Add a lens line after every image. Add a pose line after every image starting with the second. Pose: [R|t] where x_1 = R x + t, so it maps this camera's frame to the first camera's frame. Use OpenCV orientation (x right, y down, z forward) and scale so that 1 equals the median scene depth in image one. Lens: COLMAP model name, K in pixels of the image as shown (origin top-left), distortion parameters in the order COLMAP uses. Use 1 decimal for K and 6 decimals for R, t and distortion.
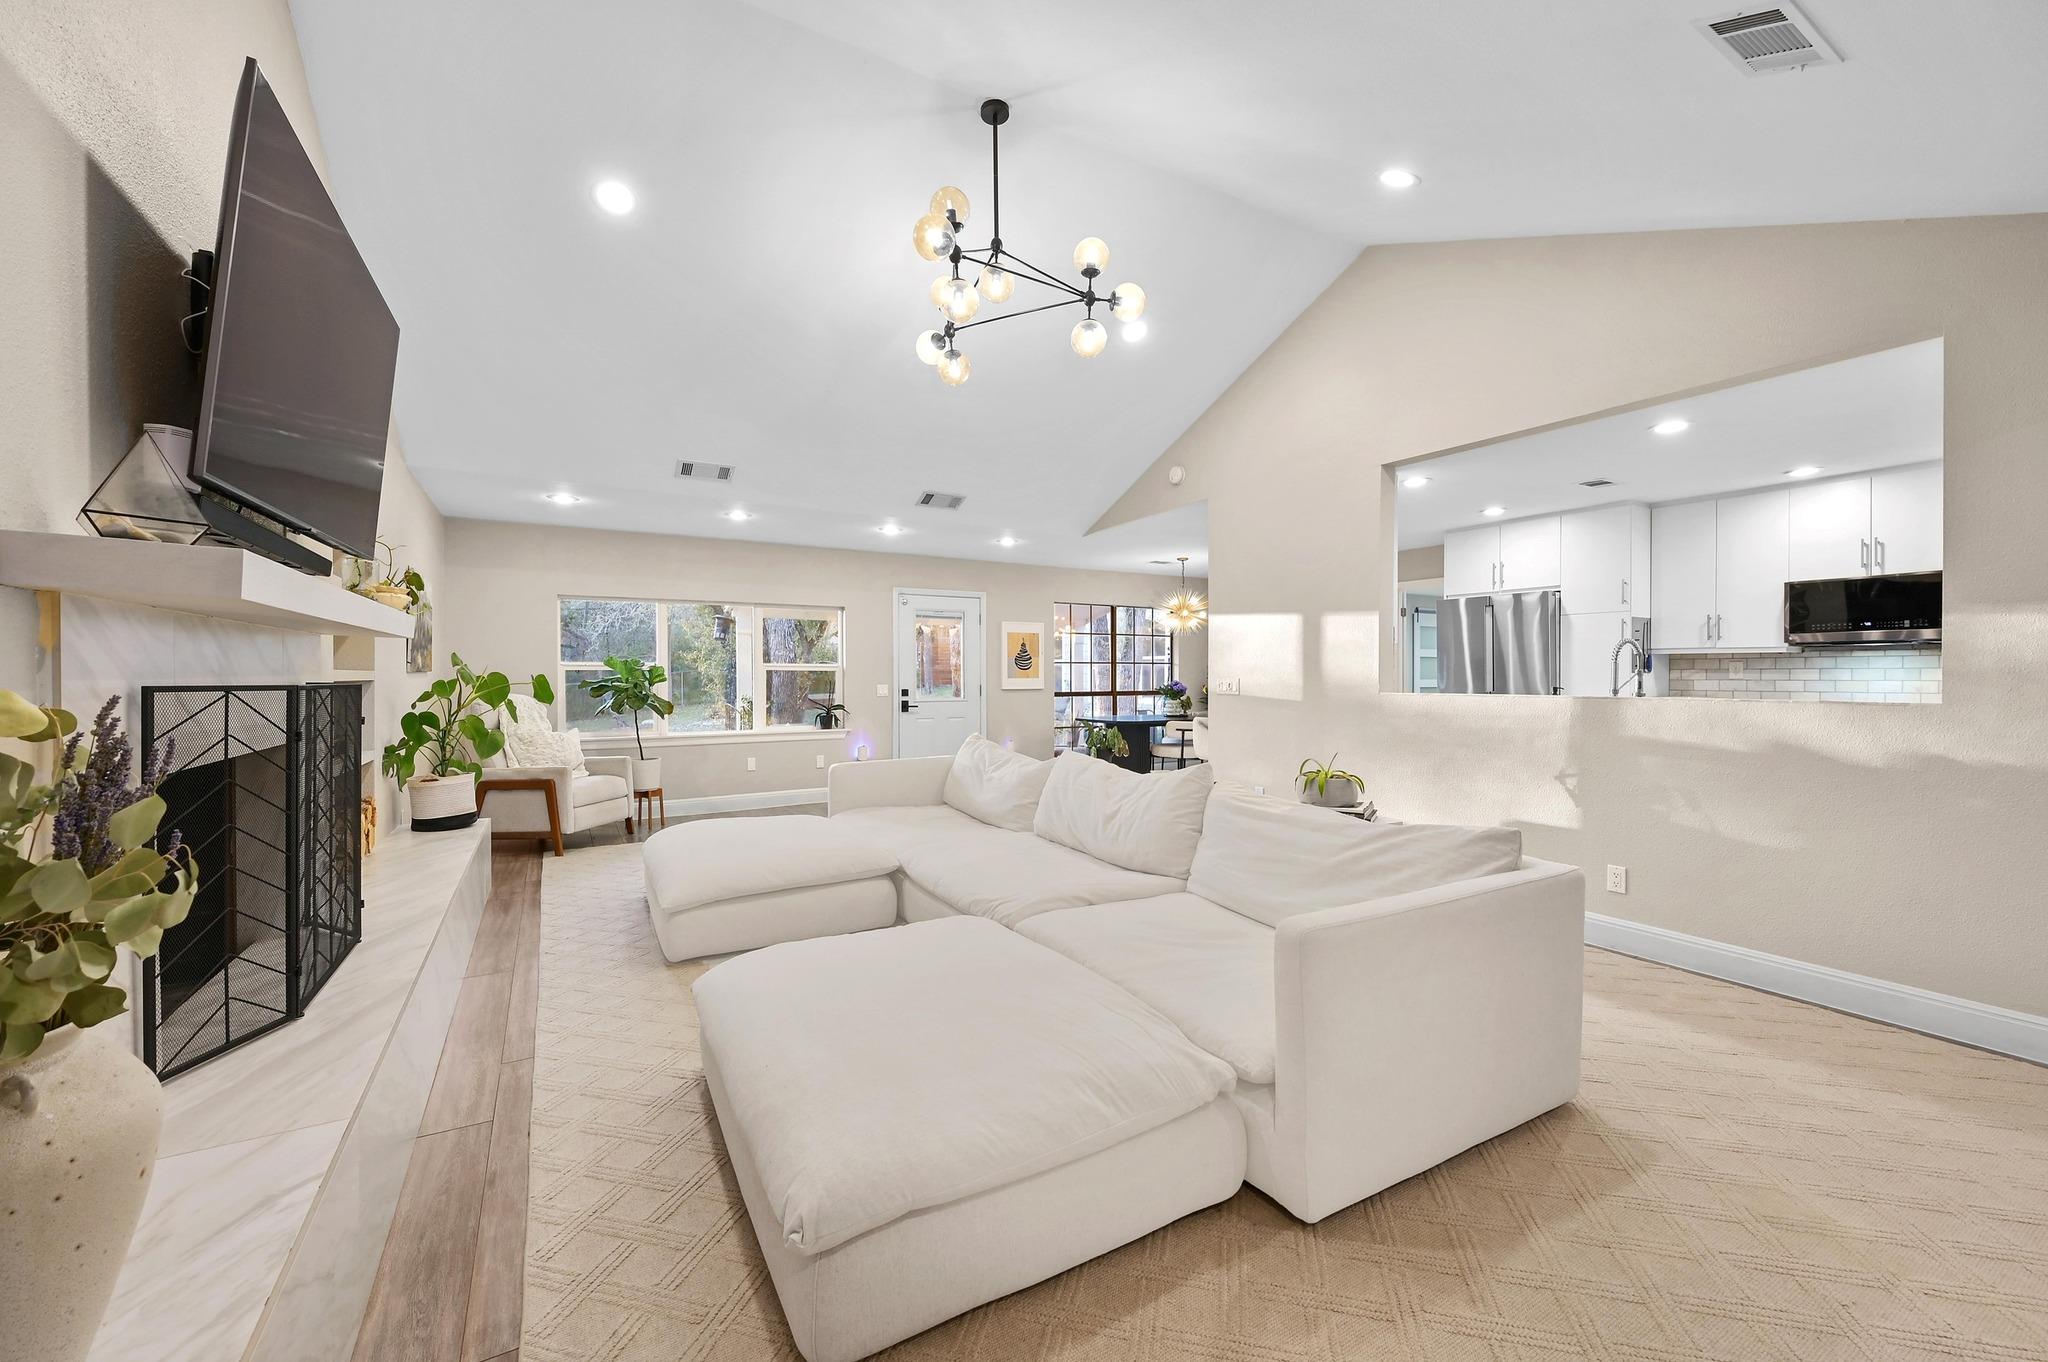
lens RADIAL K [[811.2, 0, 995.3], [0, 811.2, 675.6], [0, 0, 1]] dist [0.007584, 0.000144]
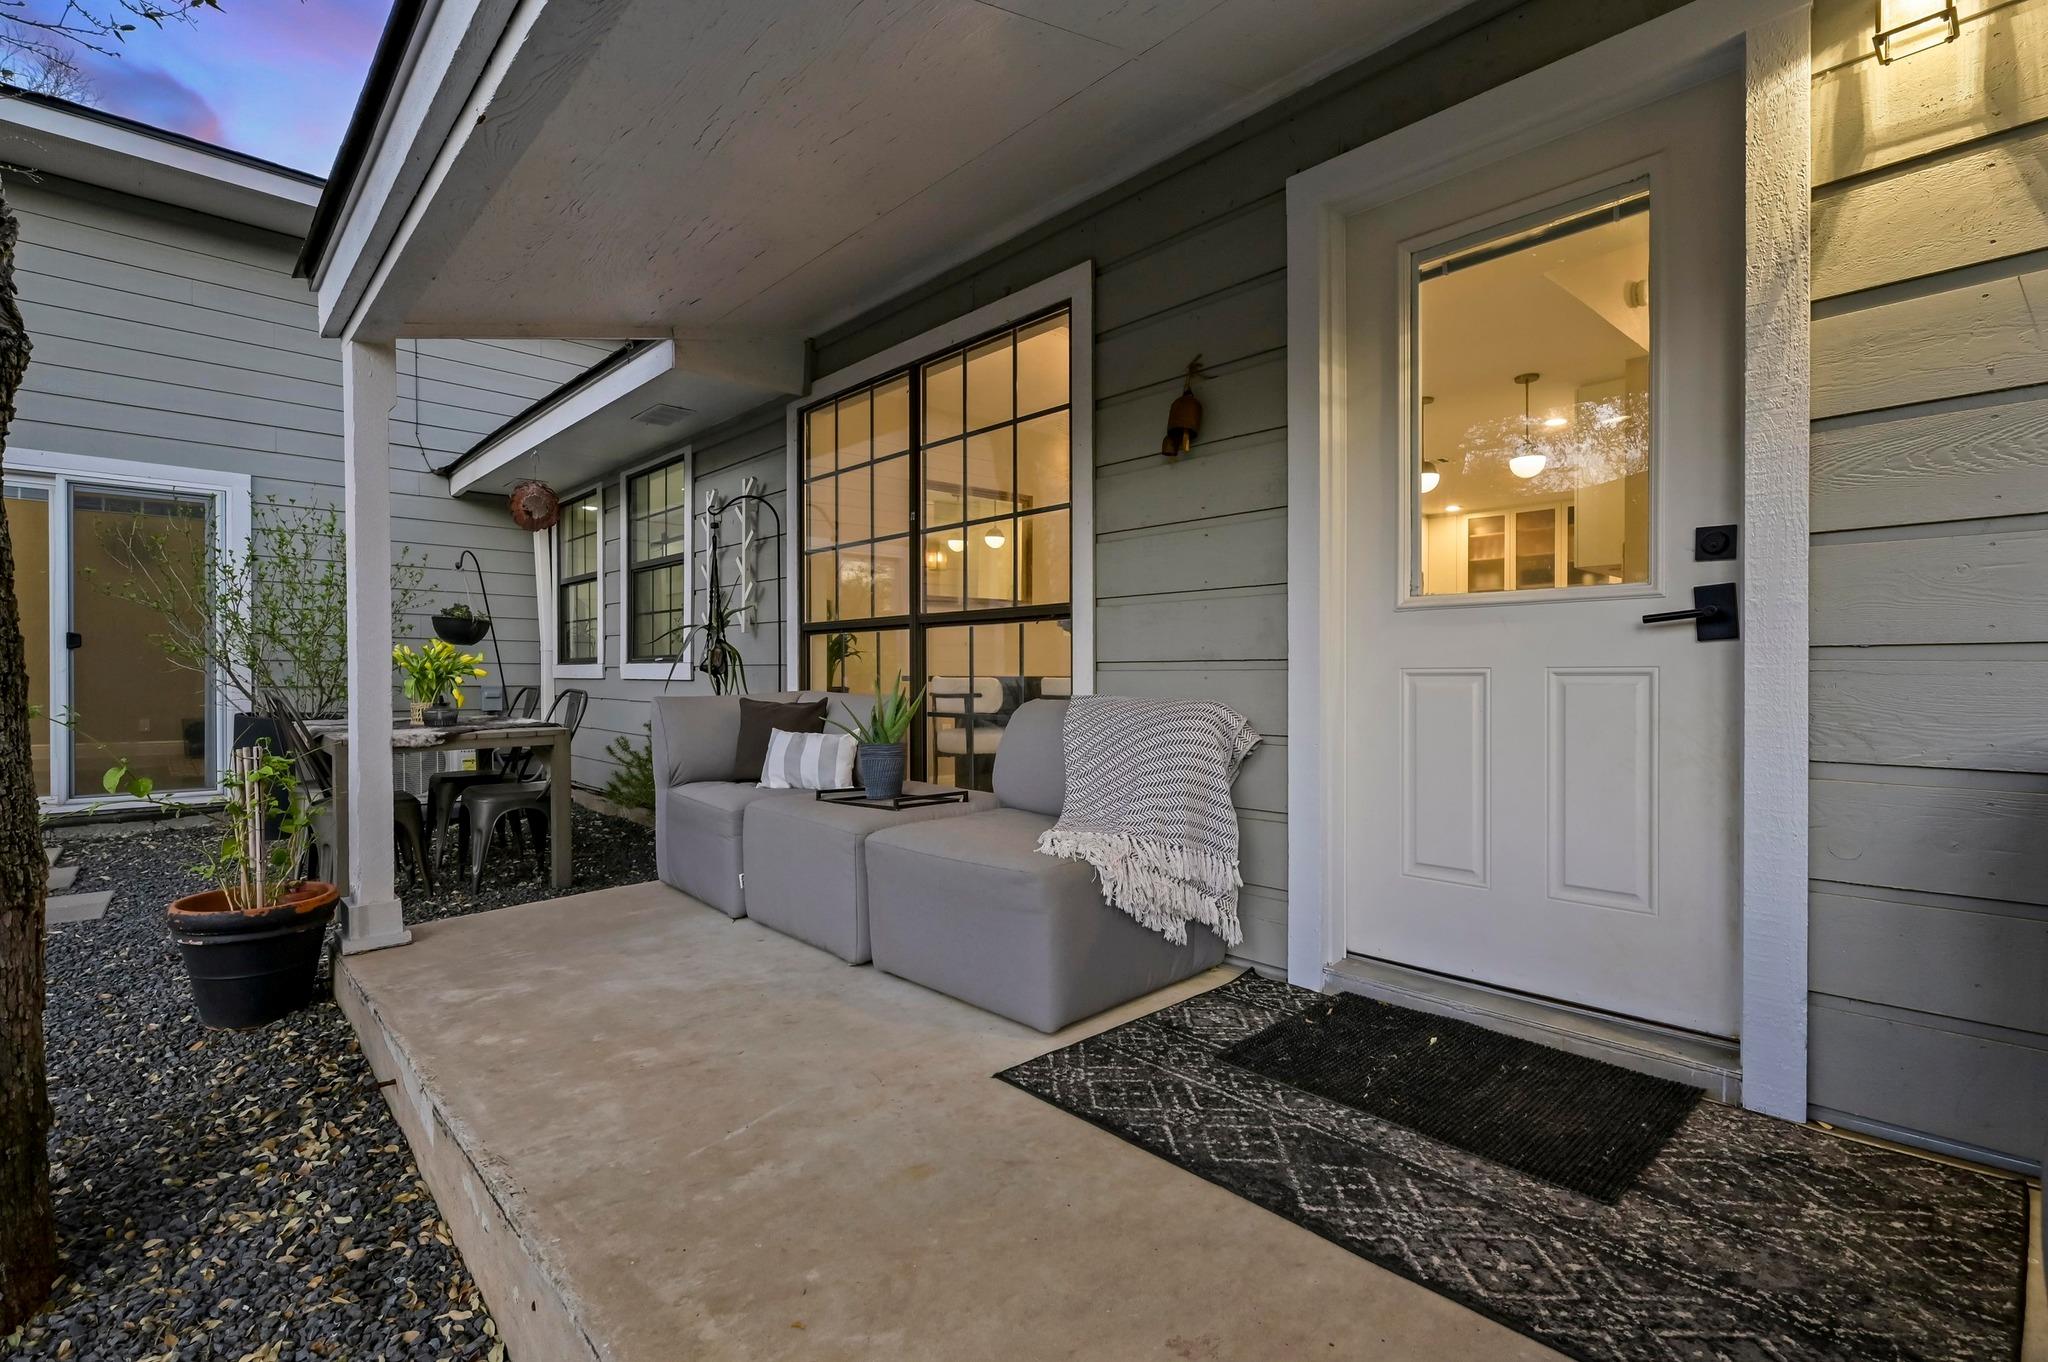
lens RADIAL K [[953.6, 0, 1026.3], [0, 953.6, 684.7], [0, 0, 1]] dist [0.002589, 0.000106]
pose [[-0.201301, -0.005008, 0.979517, -0.353324], [-0.000734, 0.999987, 0.004961, 0.067247], [-0.979529, 0.000279, -0.201302, 1.553033]]
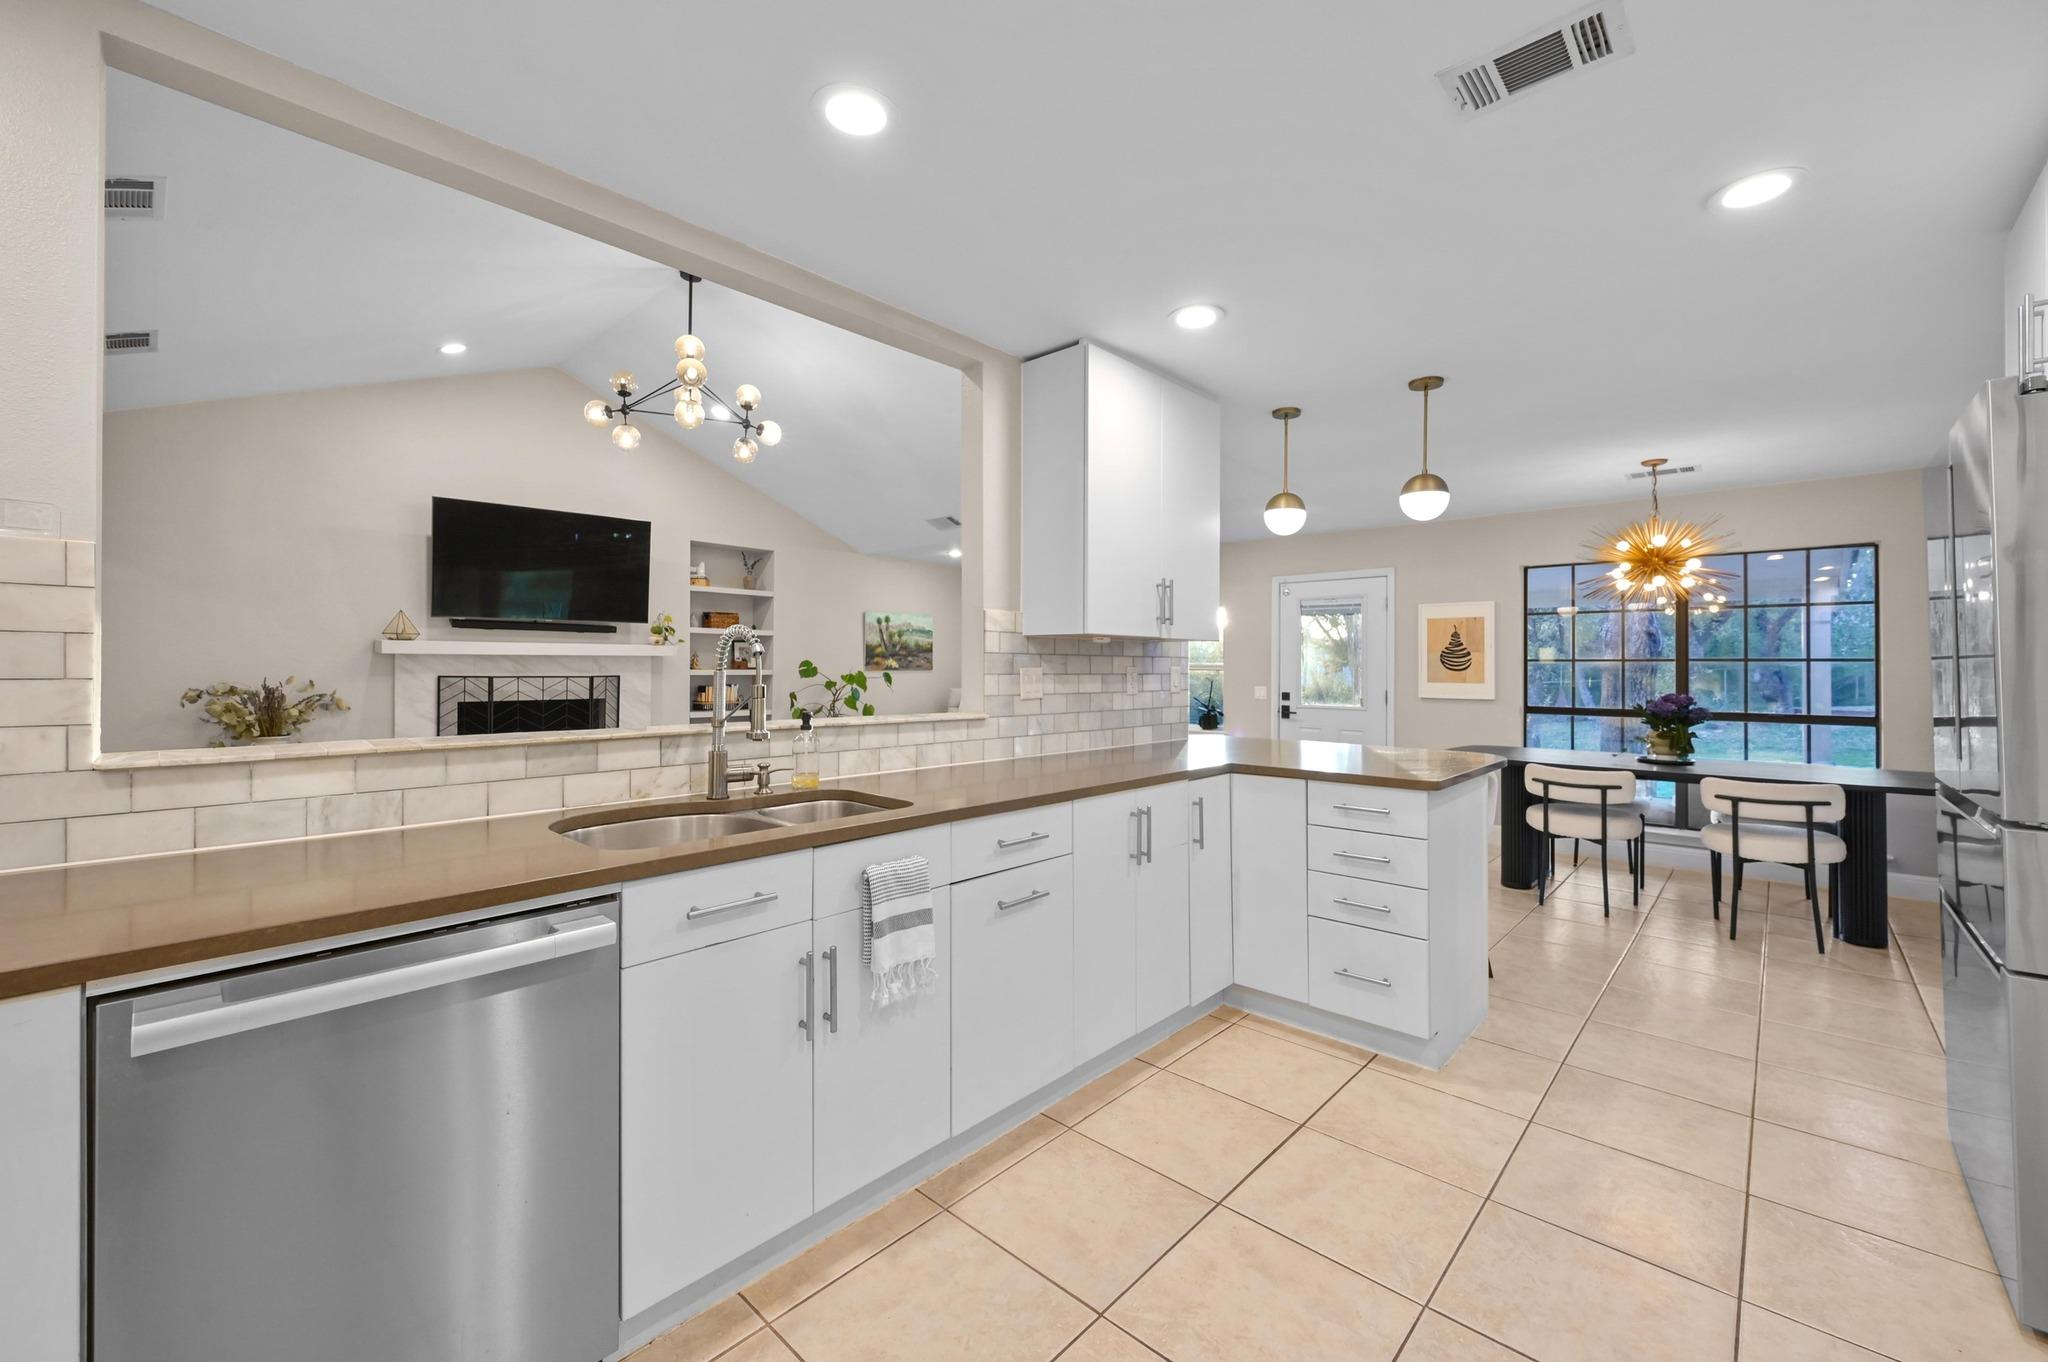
lens RADIAL K [[811.2, 0, 1066.0], [0, 811.2, 657.2], [0, 0, 1]] dist [0.007584, 0.000144]
pose [[0.314200, -0.008027, -0.949323, 0.851825], [-0.005689, 0.999930, -0.010338, -0.014099], [0.949340, 0.008649, 0.314133, 0.663977]]
